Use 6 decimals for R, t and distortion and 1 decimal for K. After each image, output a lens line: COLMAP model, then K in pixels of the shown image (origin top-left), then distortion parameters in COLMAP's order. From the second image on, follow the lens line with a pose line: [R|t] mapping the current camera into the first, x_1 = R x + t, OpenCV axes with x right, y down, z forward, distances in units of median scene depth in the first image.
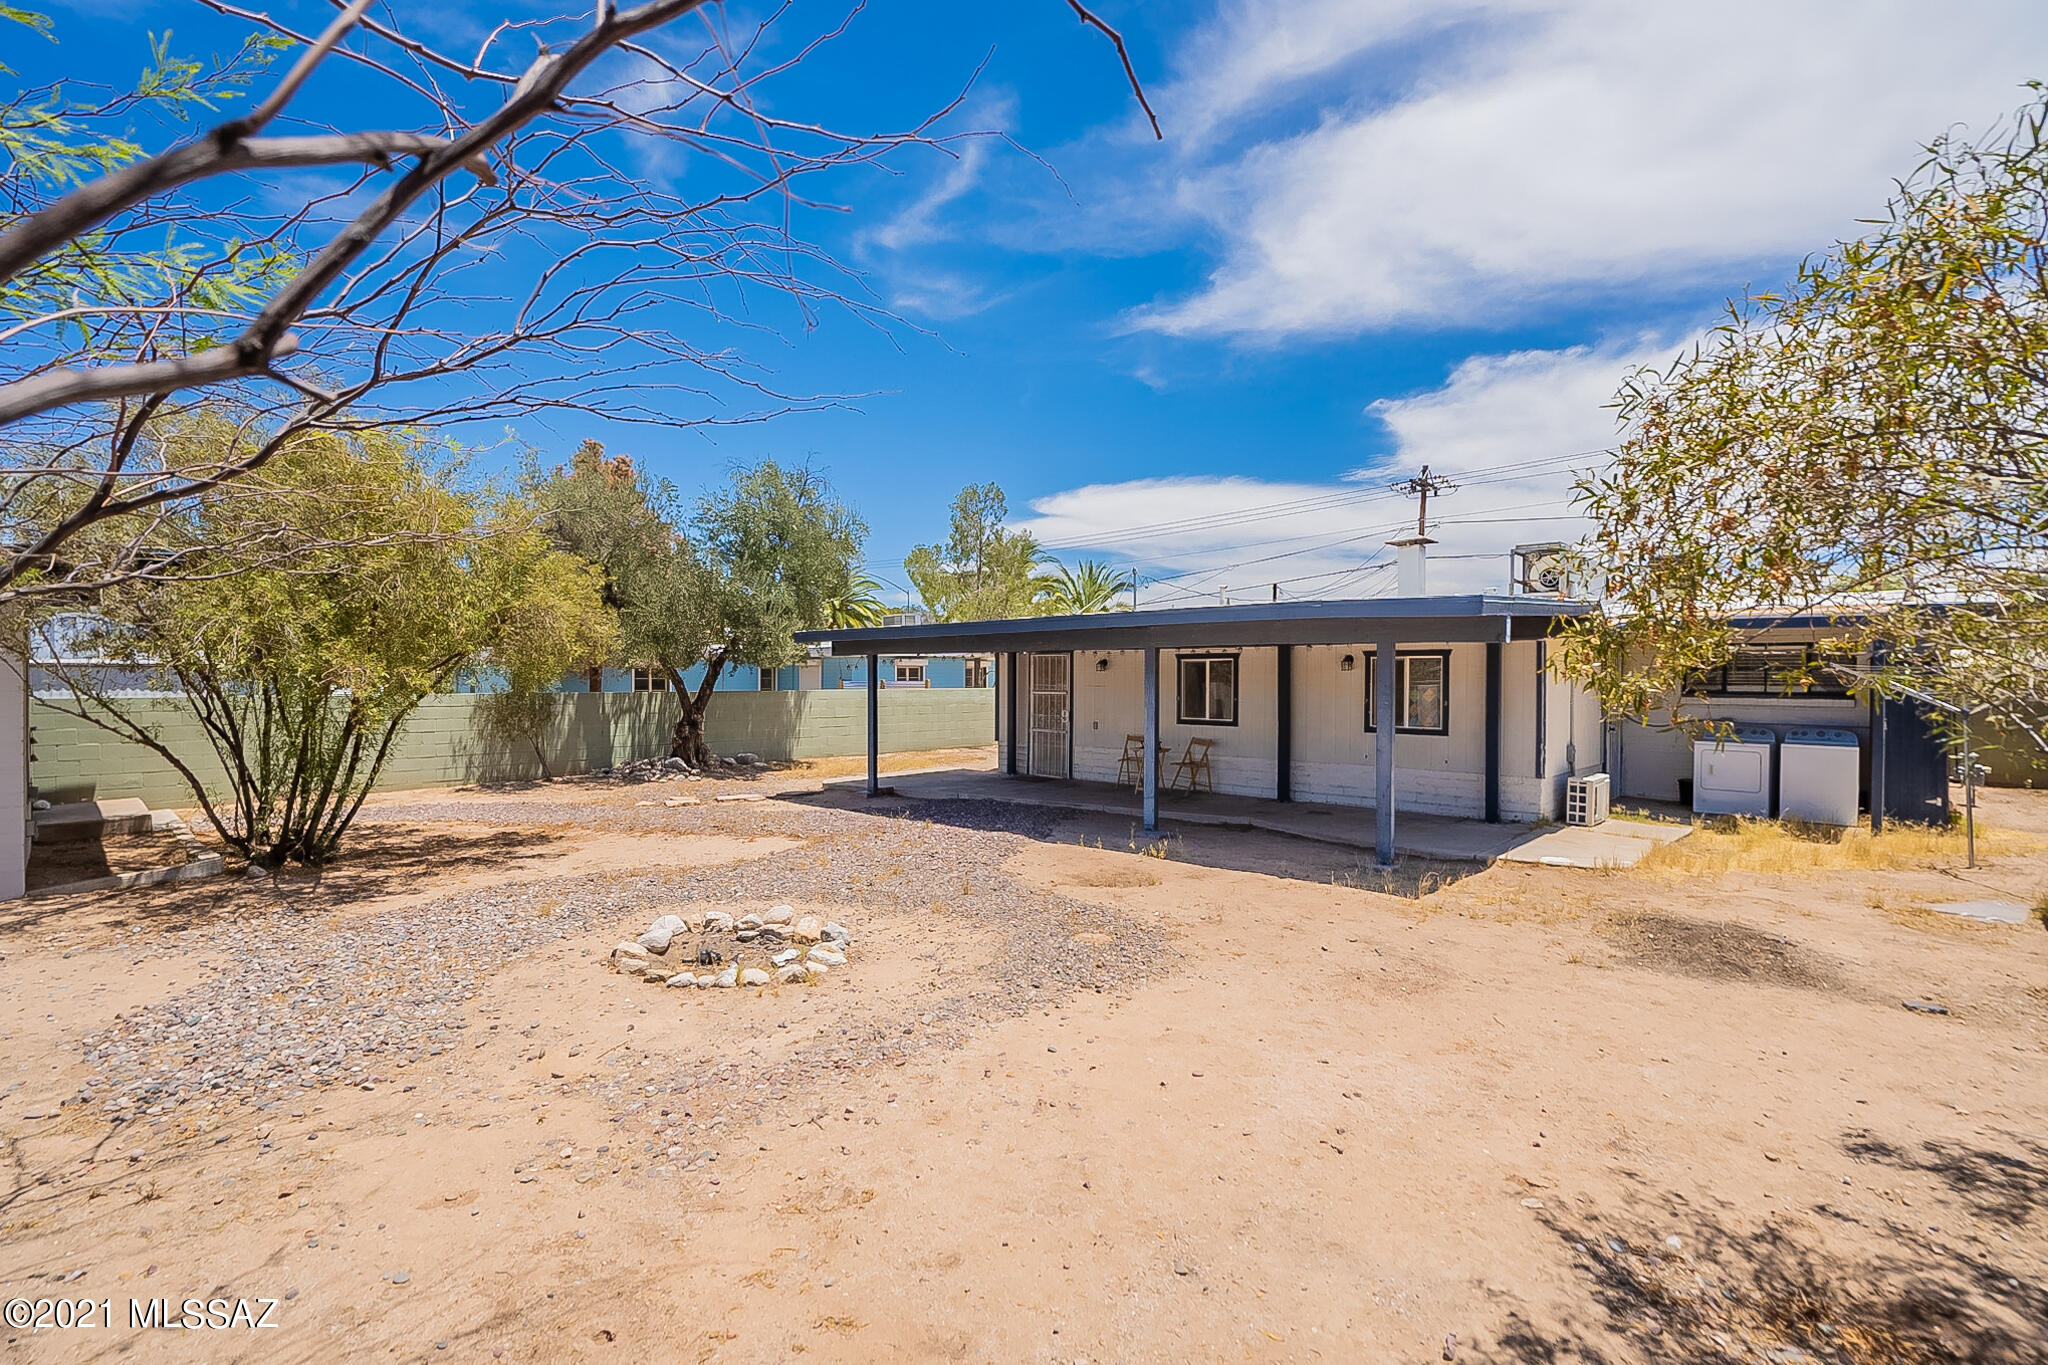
lens RADIAL K [[938.9, 0, 1019.1], [0, 938.9, 682.4], [0, 0, 1]] dist [0.000287, 0.001311]
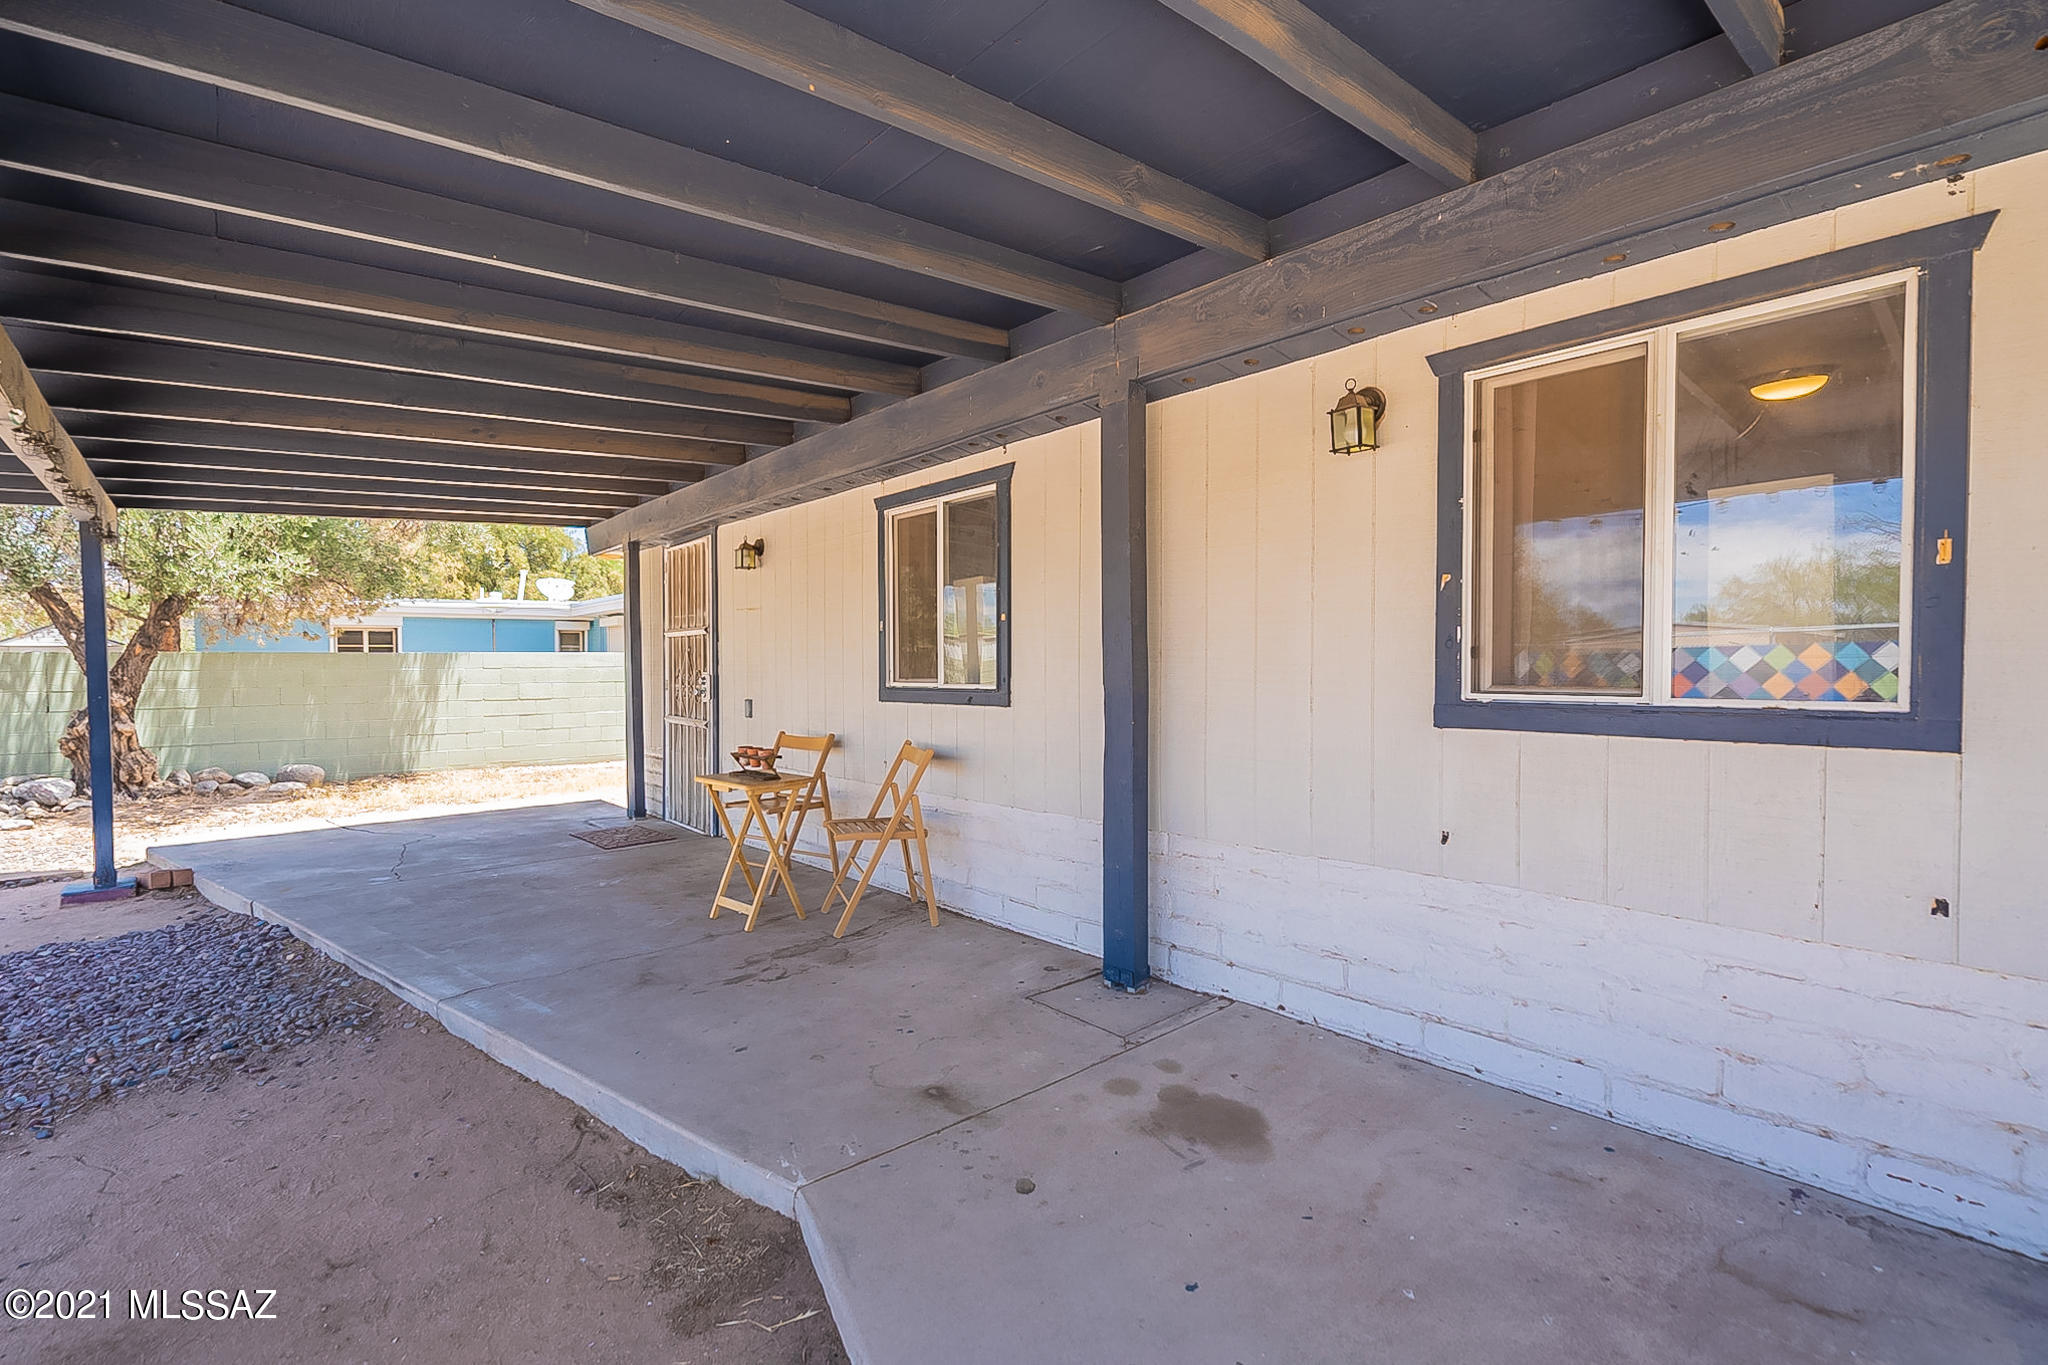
lens RADIAL K [[938.9, 0, 1019.1], [0, 938.9, 682.4], [0, 0, 1]] dist [0.000287, 0.001311]
pose [[0.997078, -0.018419, -0.074130, 0.249781], [0.020068, 0.999566, 0.021566, 0.031666], [0.073701, -0.022991, 0.997015, 0.675077]]
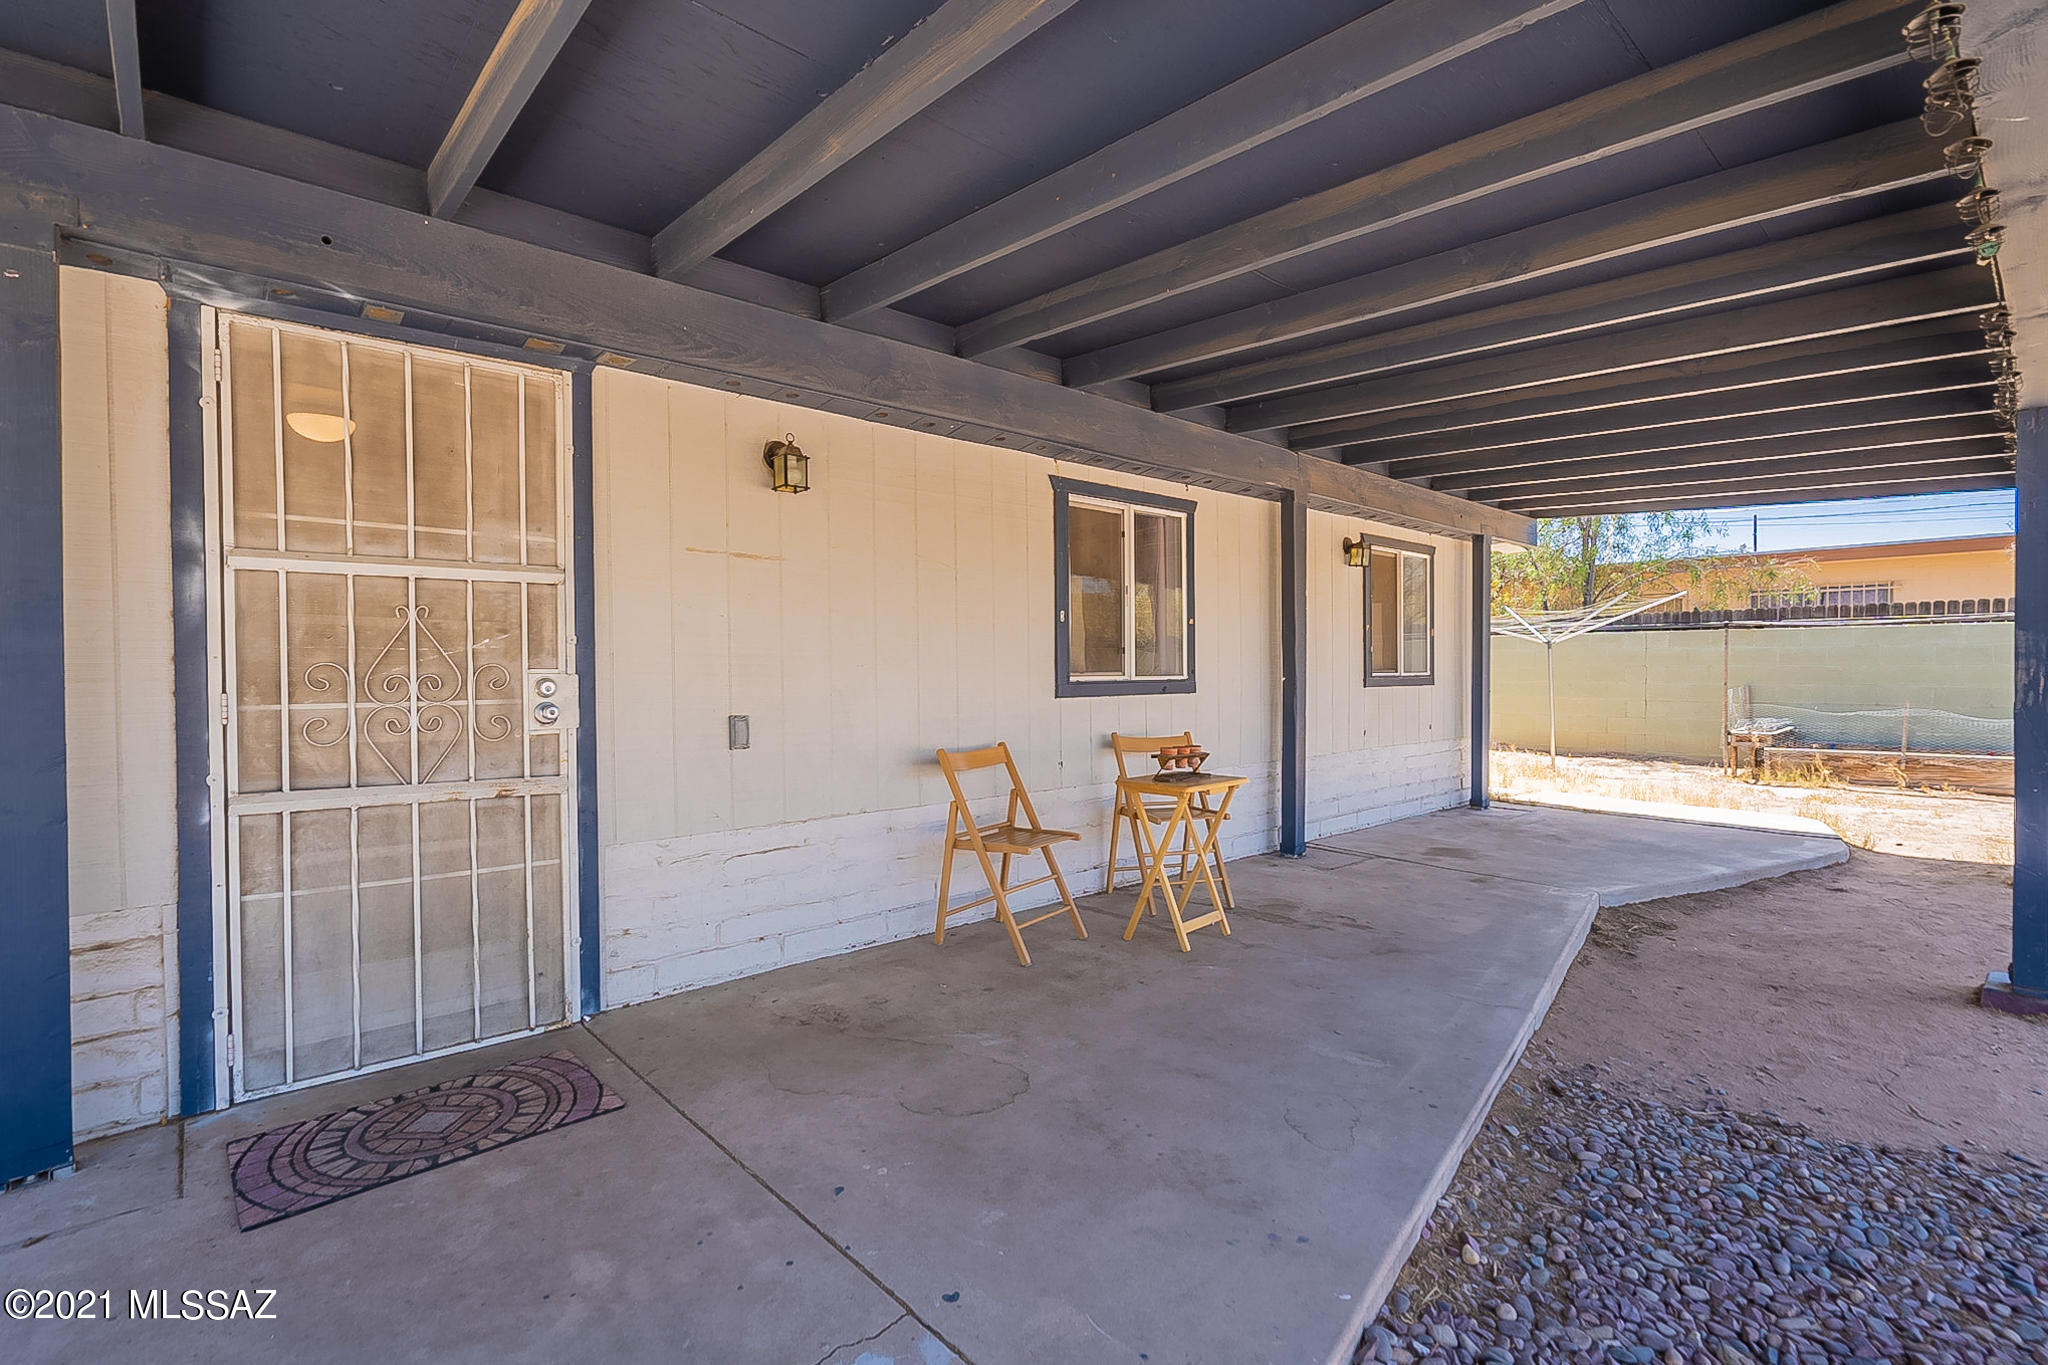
lens RADIAL K [[938.9, 0, 1019.1], [0, 938.9, 682.4], [0, 0, 1]] dist [0.000287, 0.001311]
pose [[0.054208, -0.023830, 0.998245, -0.152448], [0.004512, 0.999711, 0.023620, 0.032450], [-0.998519, 0.003224, 0.054300, 1.018728]]
